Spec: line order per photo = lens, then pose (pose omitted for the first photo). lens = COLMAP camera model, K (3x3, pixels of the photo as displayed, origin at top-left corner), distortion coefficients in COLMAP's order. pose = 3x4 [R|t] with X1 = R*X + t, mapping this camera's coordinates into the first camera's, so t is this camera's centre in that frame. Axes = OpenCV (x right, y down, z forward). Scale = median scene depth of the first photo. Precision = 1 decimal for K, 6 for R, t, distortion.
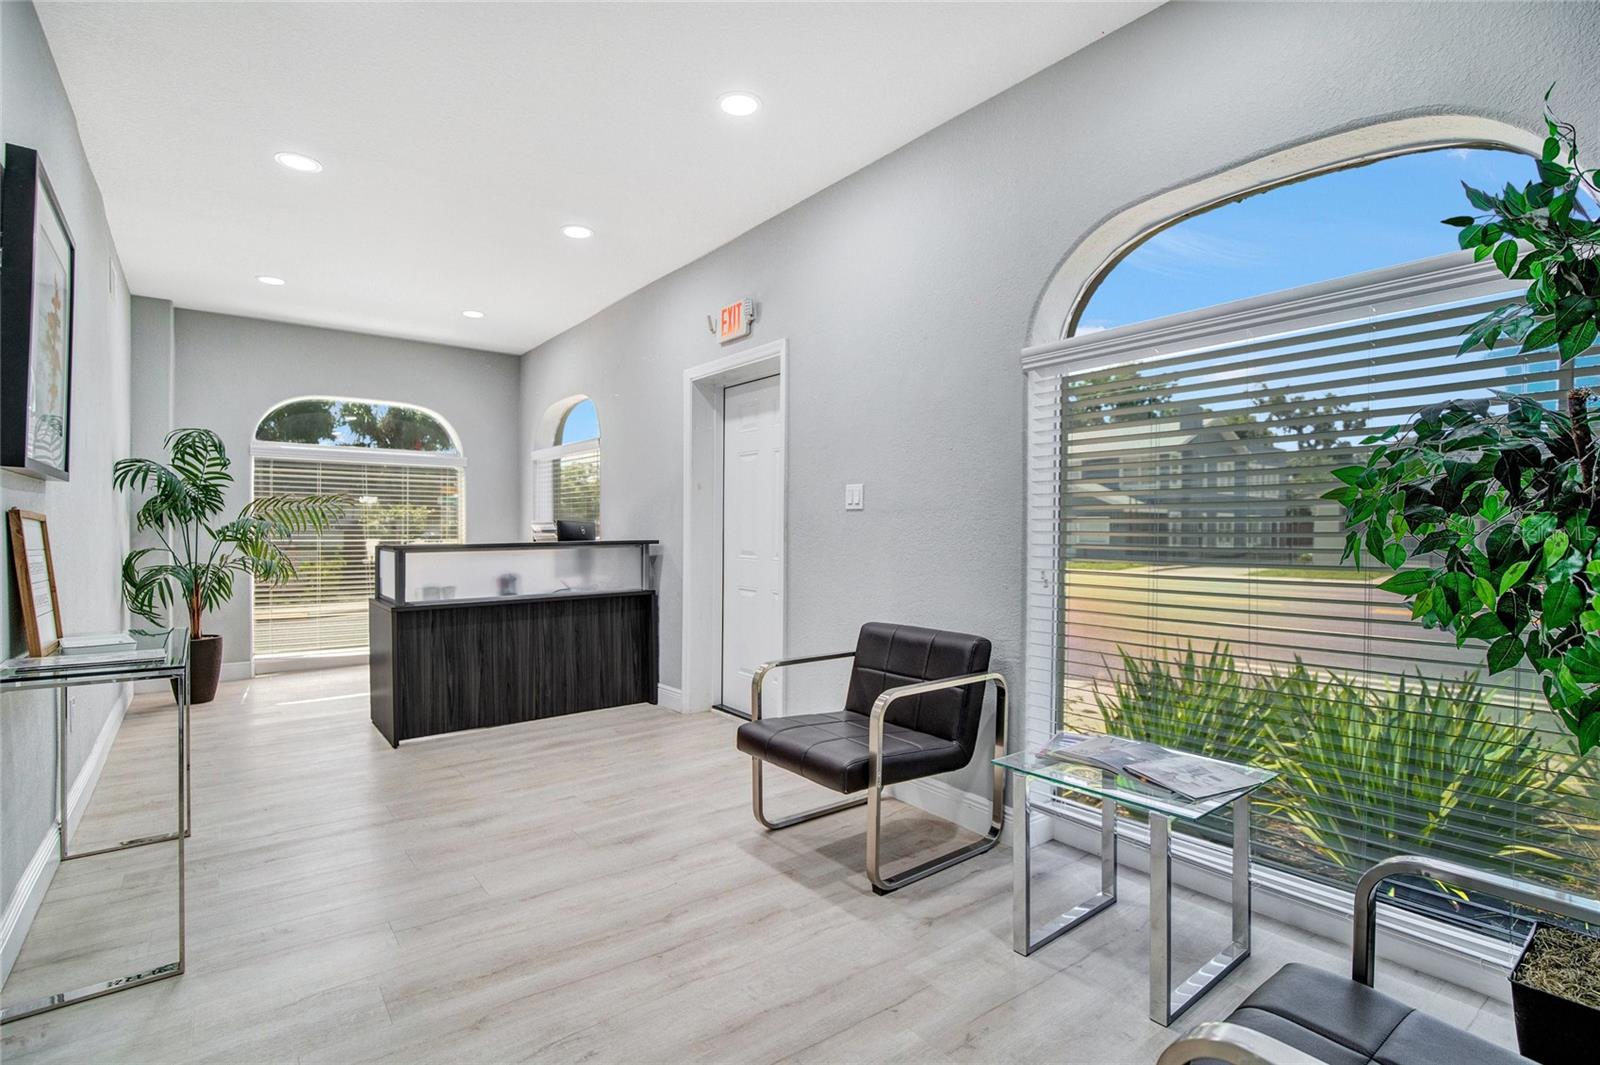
lens RADIAL K [[752.0, 0, 800.0], [0, 752.0, 532.5], [0, 0, 1]] dist [-0.001105, -0.000400]
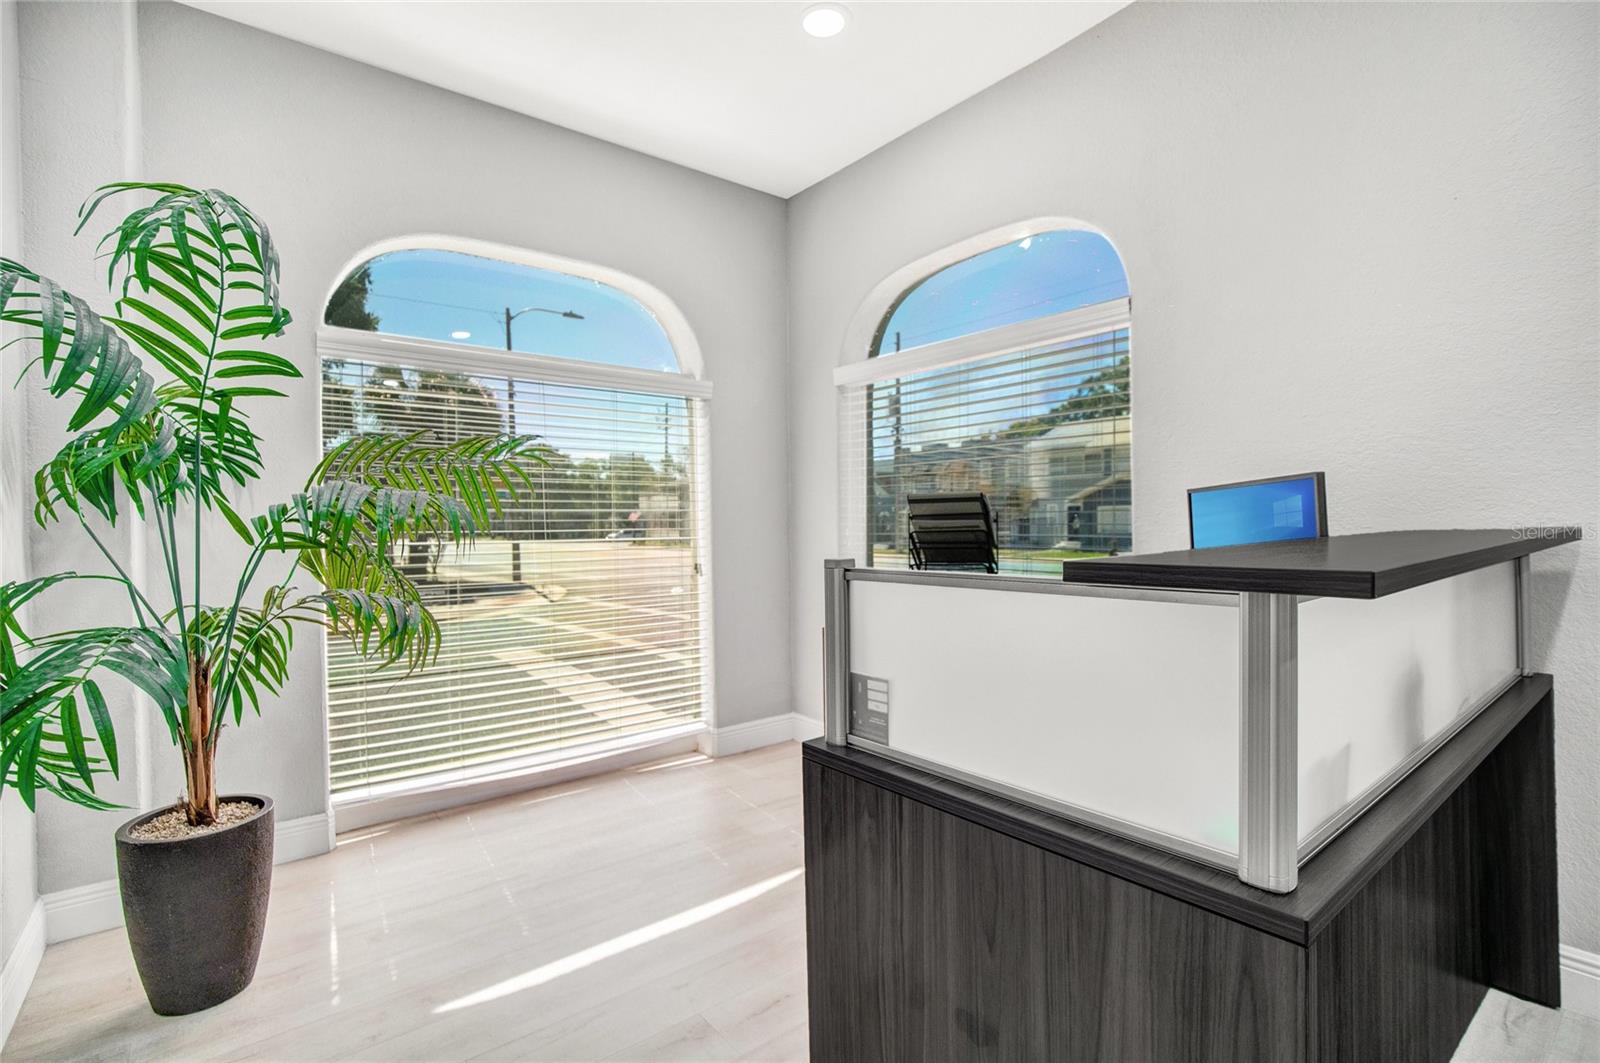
lens RADIAL K [[748.0, 0, 800.0], [0, 748.0, 531.5], [0, 0, 1]] dist [-0.001315, 0.000090]
pose [[0.999885, -0.012060, -0.009195, -0.487385], [0.012121, 0.999905, 0.006624, 0.003069], [0.009115, -0.006735, 0.999936, 0.614403]]
